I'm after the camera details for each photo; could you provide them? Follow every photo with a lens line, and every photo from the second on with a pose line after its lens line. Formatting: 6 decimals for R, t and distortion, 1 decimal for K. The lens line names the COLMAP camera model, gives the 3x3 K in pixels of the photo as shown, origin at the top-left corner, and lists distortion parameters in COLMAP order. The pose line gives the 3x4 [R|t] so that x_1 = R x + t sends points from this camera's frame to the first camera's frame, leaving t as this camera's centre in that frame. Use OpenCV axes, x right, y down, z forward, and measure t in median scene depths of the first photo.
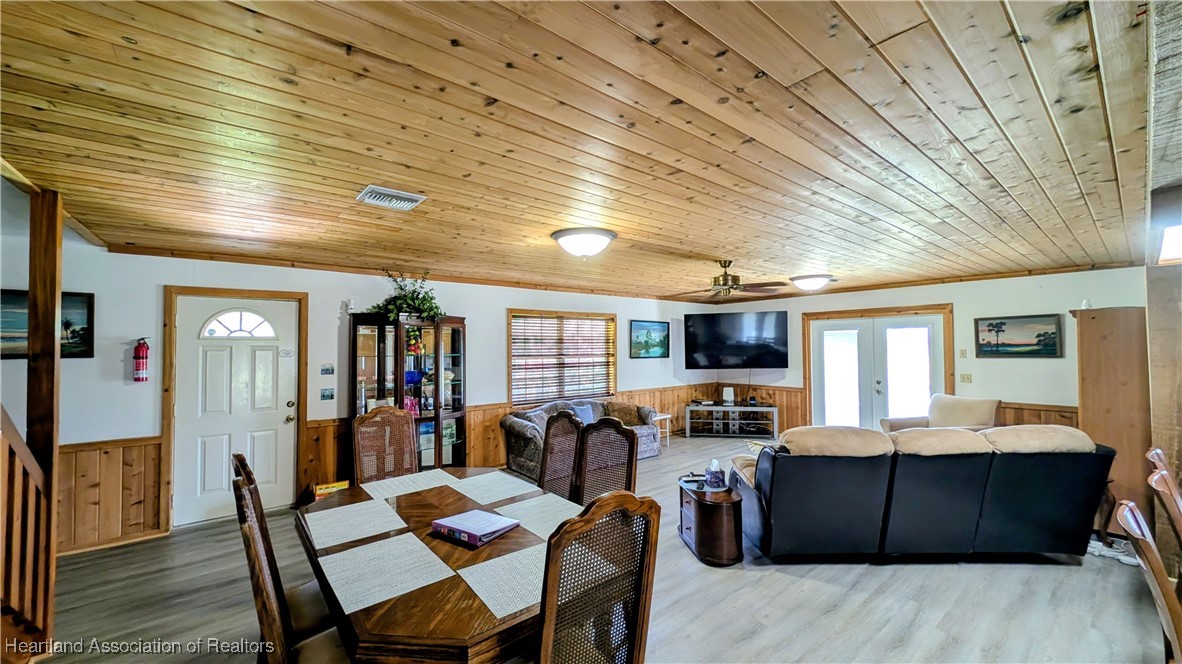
lens RADIAL K [[444.9, 0, 588.4], [0, 444.9, 334.3], [0, 0, 1]] dist [0.007384, -0.003932]
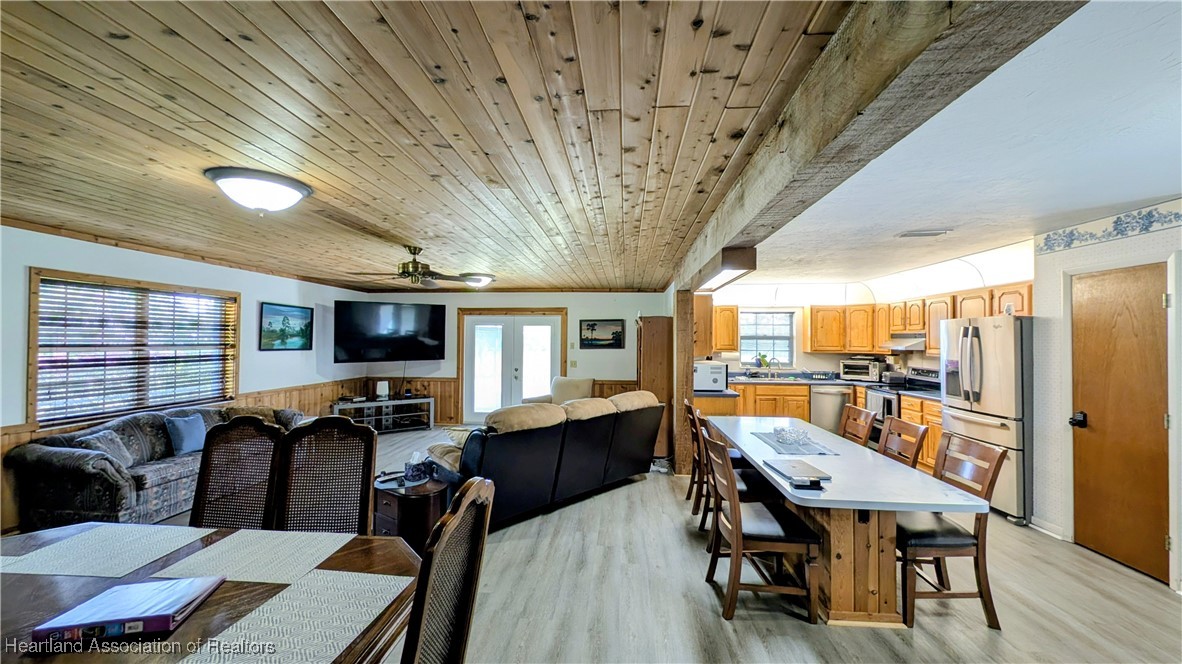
lens RADIAL K [[444.9, 0, 588.4], [0, 444.9, 334.3], [0, 0, 1]] dist [0.007384, -0.003932]
pose [[0.689523, 0.023794, 0.723872, -0.093979], [-0.032236, 0.999478, -0.002147, 0.009915], [-0.723546, -0.021854, 0.689931, 0.041090]]
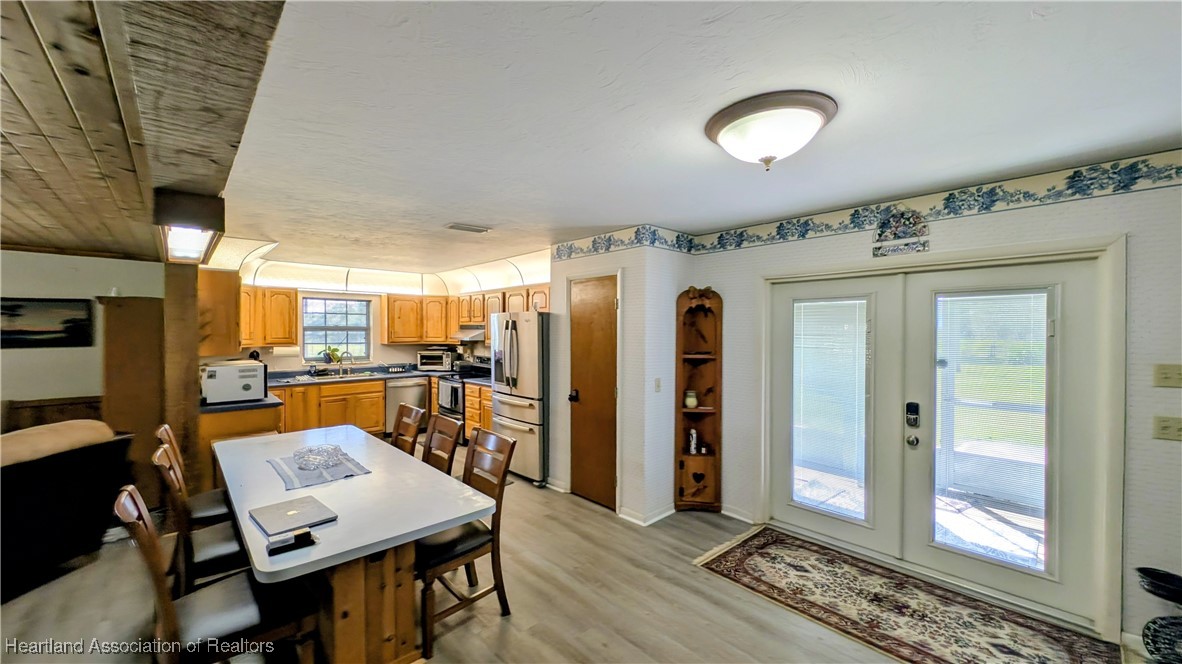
lens RADIAL K [[444.9, 0, 588.4], [0, 444.9, 334.3], [0, 0, 1]] dist [0.007384, -0.003932]
pose [[-0.067309, 0.000094, 0.997732, 0.033844], [-0.028616, 0.999588, -0.002025, -0.000330], [-0.997322, -0.028688, -0.067278, 0.006889]]
